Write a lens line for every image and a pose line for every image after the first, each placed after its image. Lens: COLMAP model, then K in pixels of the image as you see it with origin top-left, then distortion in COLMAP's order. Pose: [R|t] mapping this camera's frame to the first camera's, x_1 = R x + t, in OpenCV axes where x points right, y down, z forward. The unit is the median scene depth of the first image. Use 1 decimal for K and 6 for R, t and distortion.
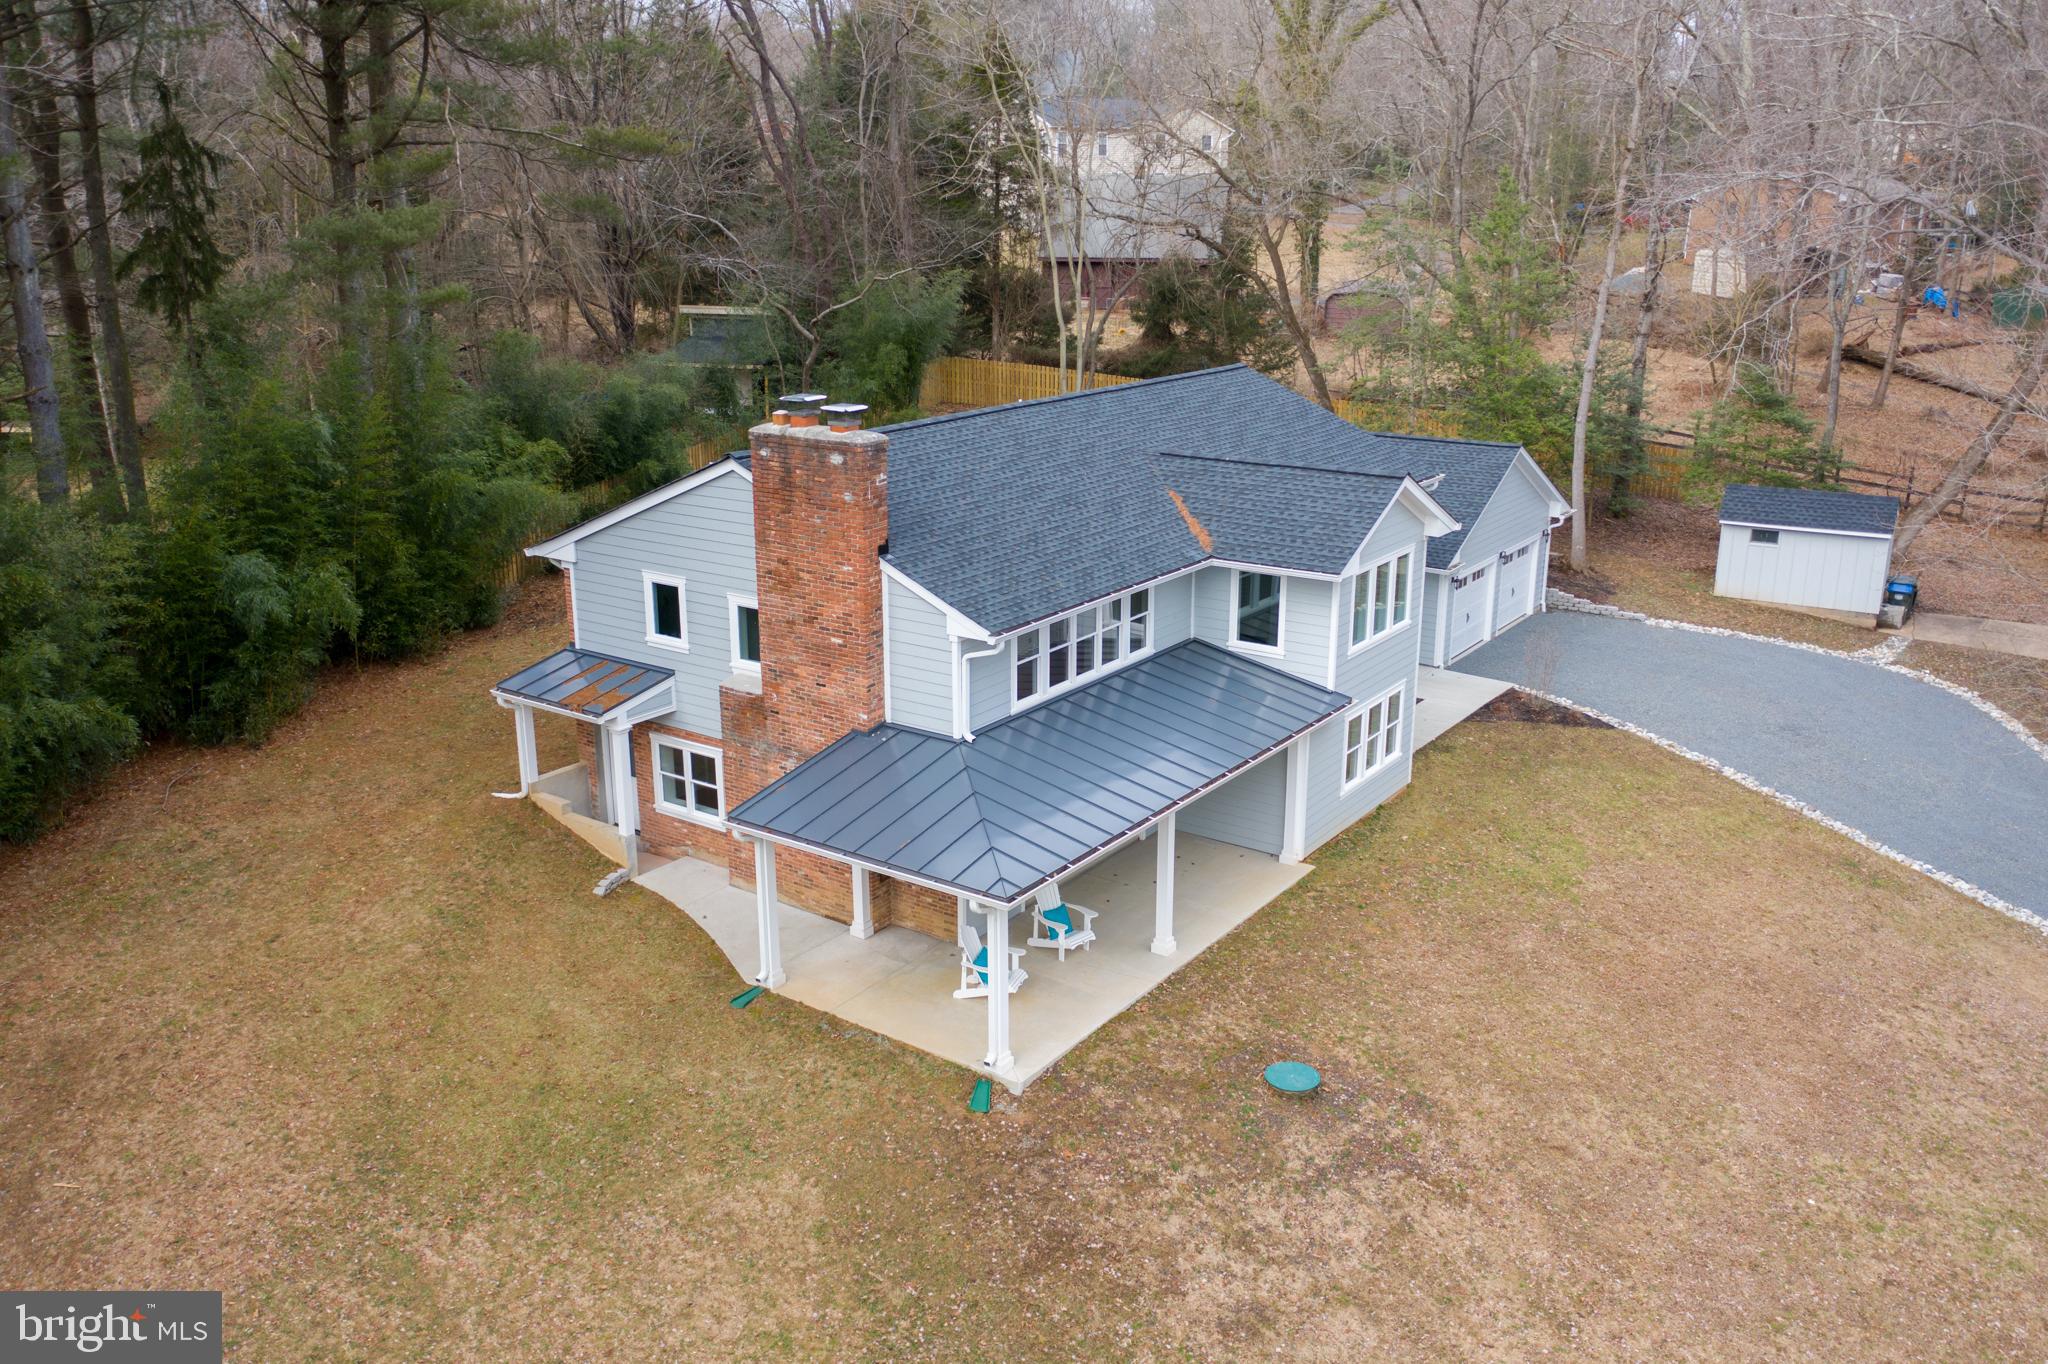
lens RADIAL K [[1589.0, 0, 1024.0], [0, 1589.0, 682.0], [0, 0, 1]] dist [-0.006419, 0.000974]
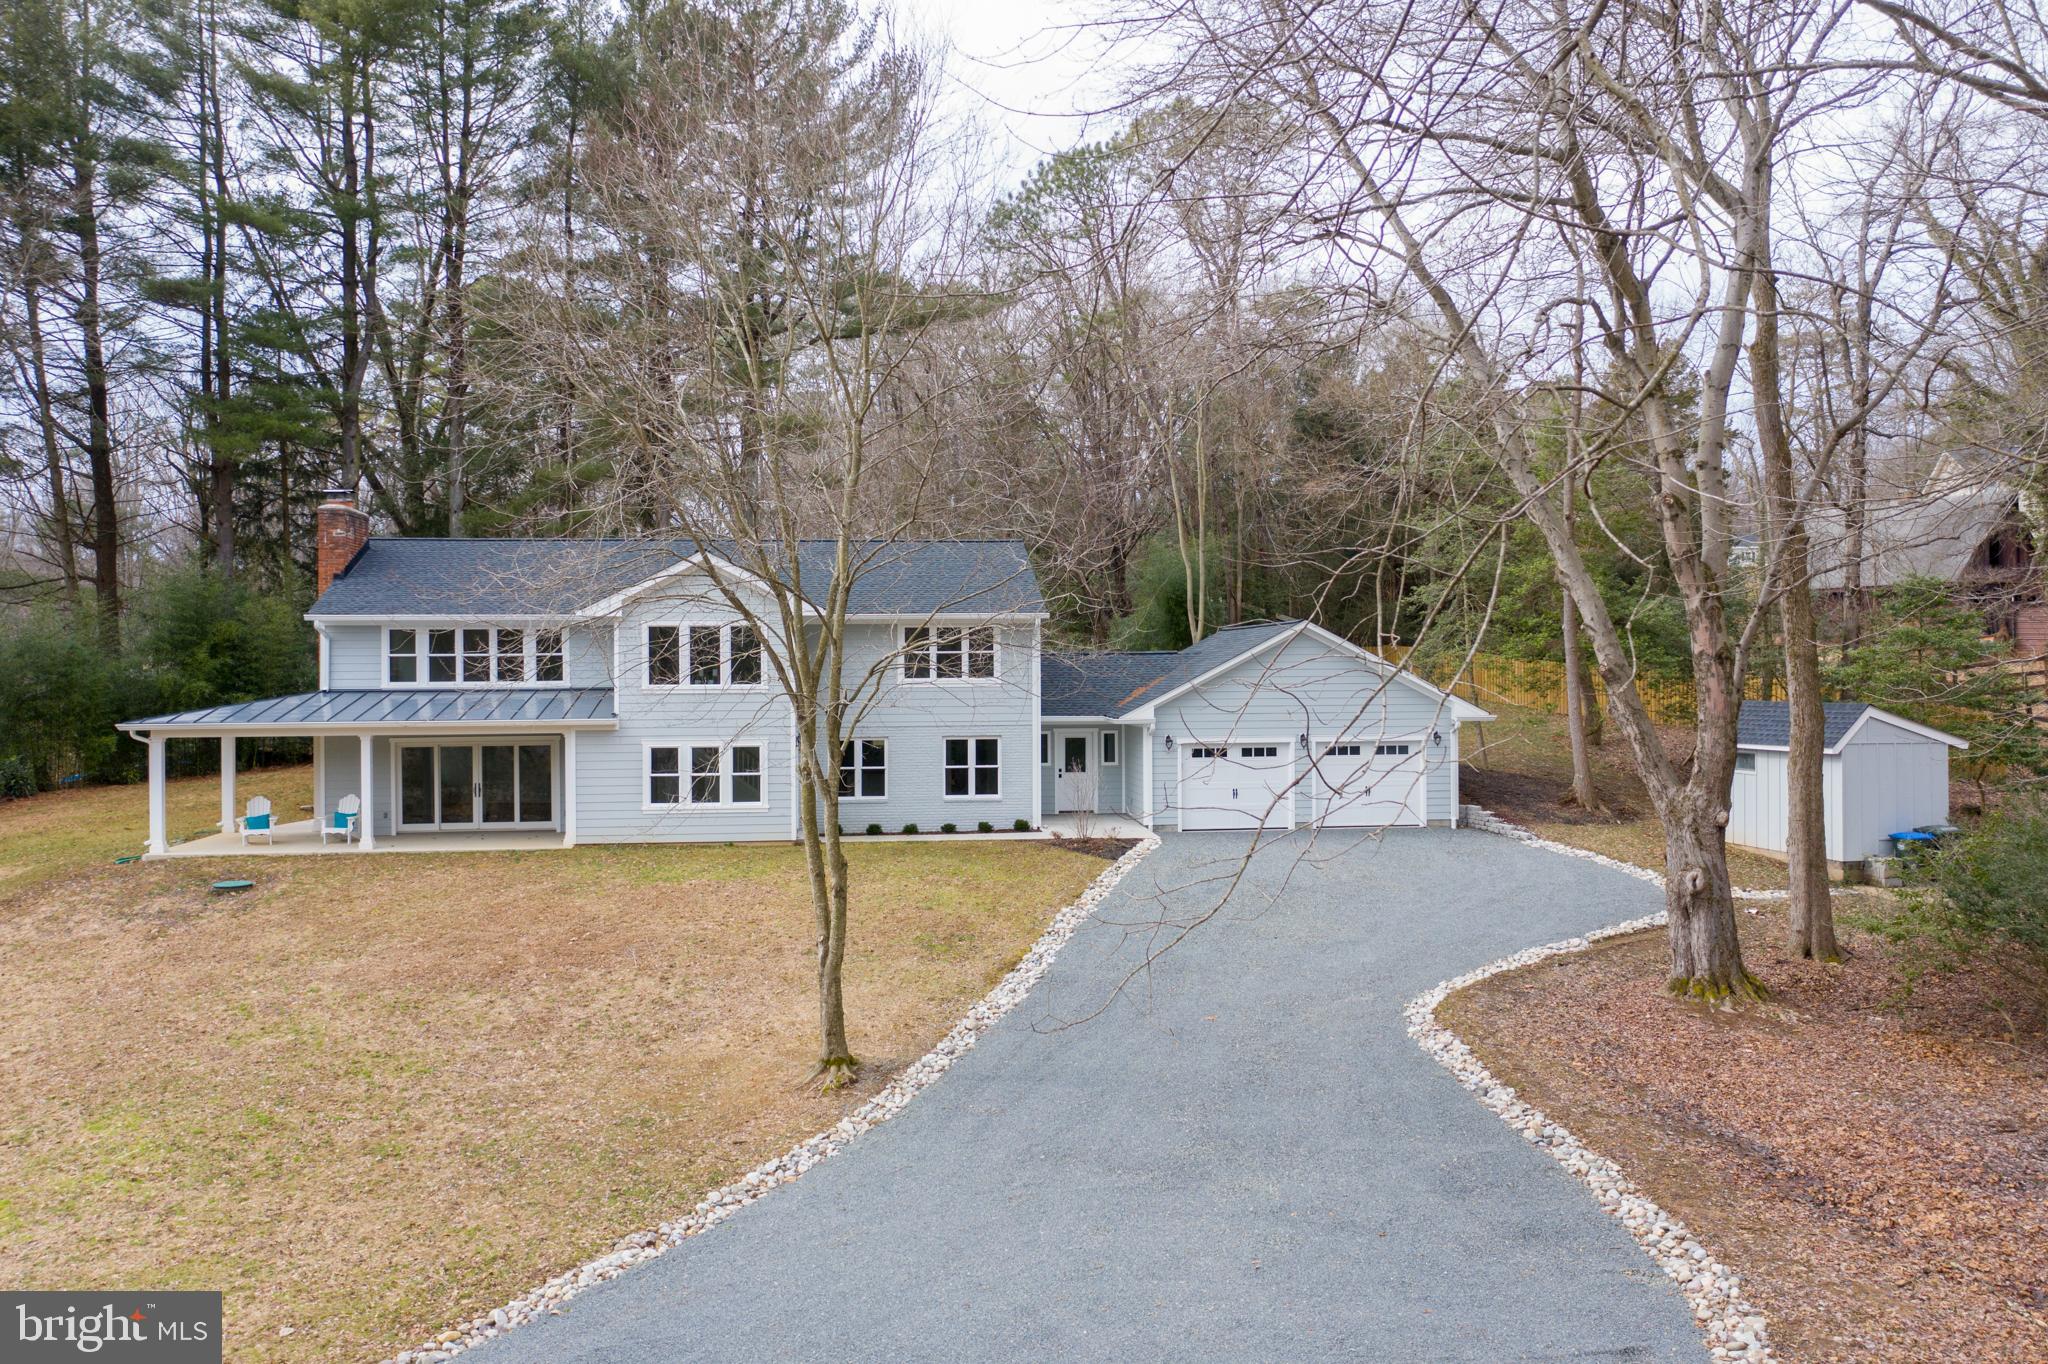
lens RADIAL K [[1589.0, 0, 1024.0], [0, 1589.0, 682.0], [0, 0, 1]] dist [-0.006419, 0.000974]
pose [[0.670527, 0.003437, -0.741878, 1.363721], [-0.209400, 0.960206, -0.184812, 0.149089], [0.711720, 0.279271, 0.644564, 0.417400]]
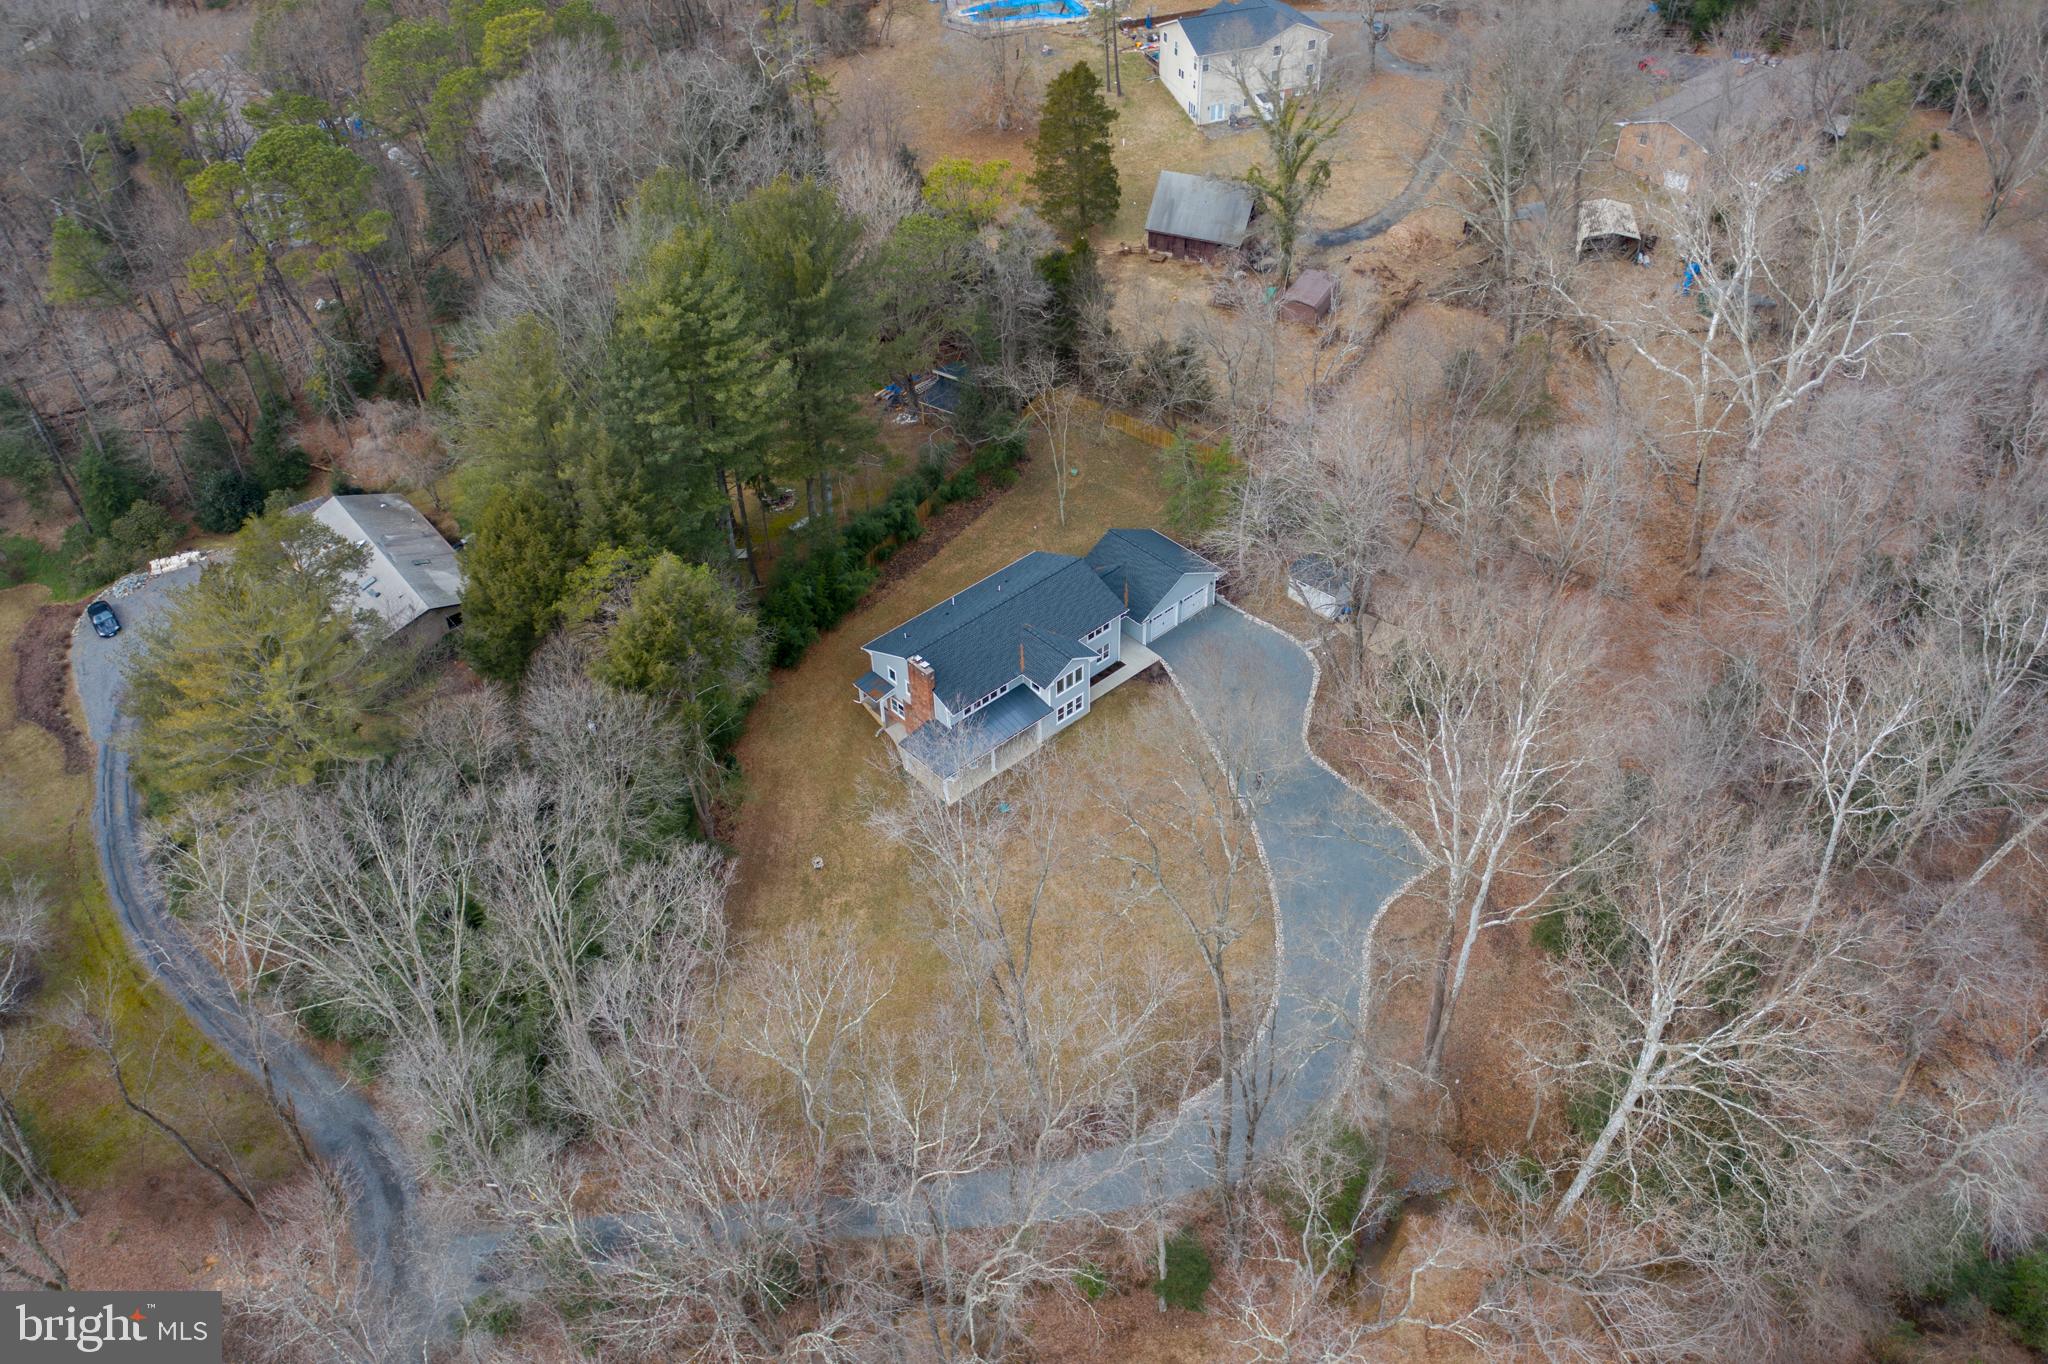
lens RADIAL K [[1589.0, 0, 1024.0], [0, 1589.0, 682.0], [0, 0, 1]] dist [-0.006419, 0.000974]
pose [[0.978359, 0.126717, -0.163573, 0.795529], [-0.047077, 0.906124, 0.420384, -1.782947], [0.201487, -0.403586, 0.892480, -2.656467]]
